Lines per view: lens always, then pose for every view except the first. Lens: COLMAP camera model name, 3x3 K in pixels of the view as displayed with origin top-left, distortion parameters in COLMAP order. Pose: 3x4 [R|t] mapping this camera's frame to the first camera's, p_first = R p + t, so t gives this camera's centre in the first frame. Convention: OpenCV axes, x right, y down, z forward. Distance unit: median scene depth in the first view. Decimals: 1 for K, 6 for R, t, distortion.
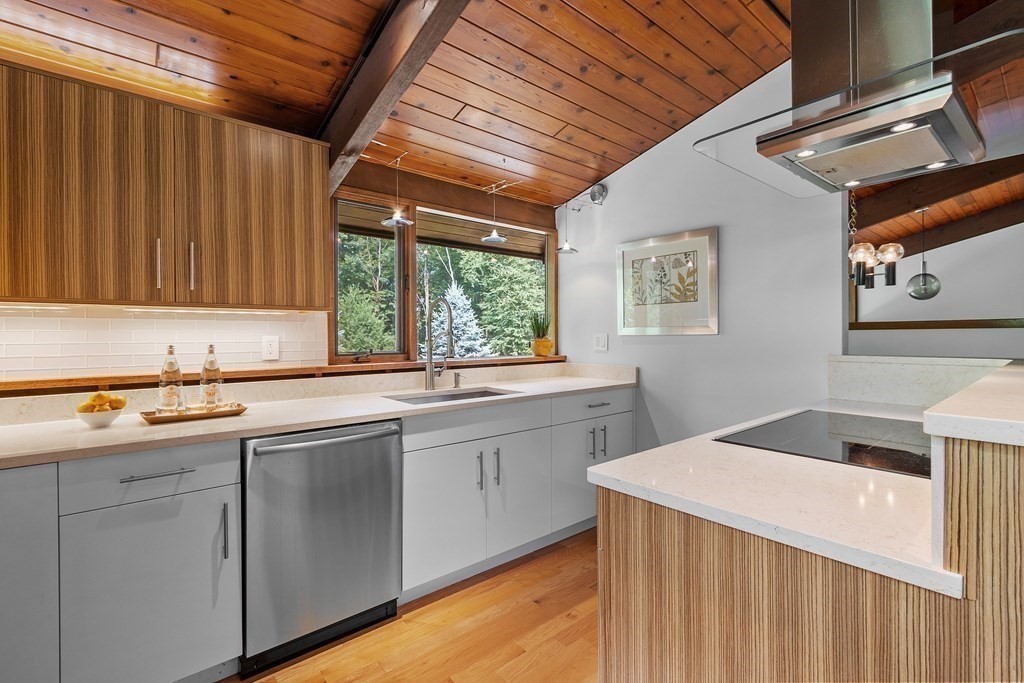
lens RADIAL K [[456.3, 0, 511.0], [0, 456.3, 339.4], [0, 0, 1]] dist [0.001699, 0.000028]
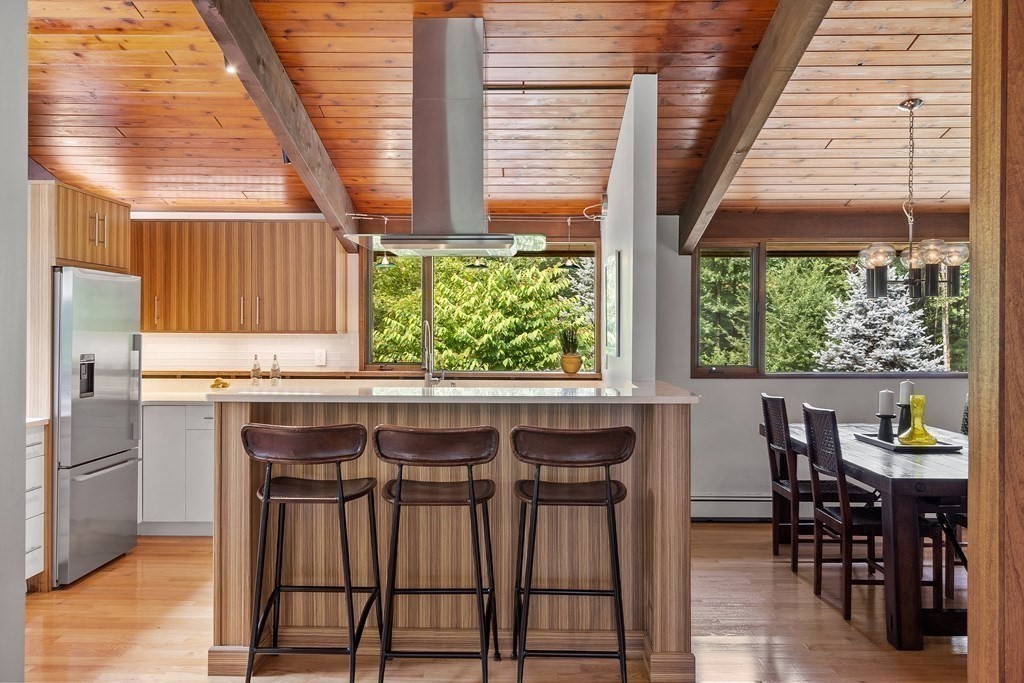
lens RADIAL K [[800.0, 0, 511.8], [0, 800.0, 340.2], [0, 0, 1]] dist [0.006033, 0.000508]
pose [[0.764907, 0.016570, -0.643927, 1.369919], [-0.014915, 0.999857, 0.008011, -0.056537], [0.643968, 0.003476, 0.765045, -0.487611]]
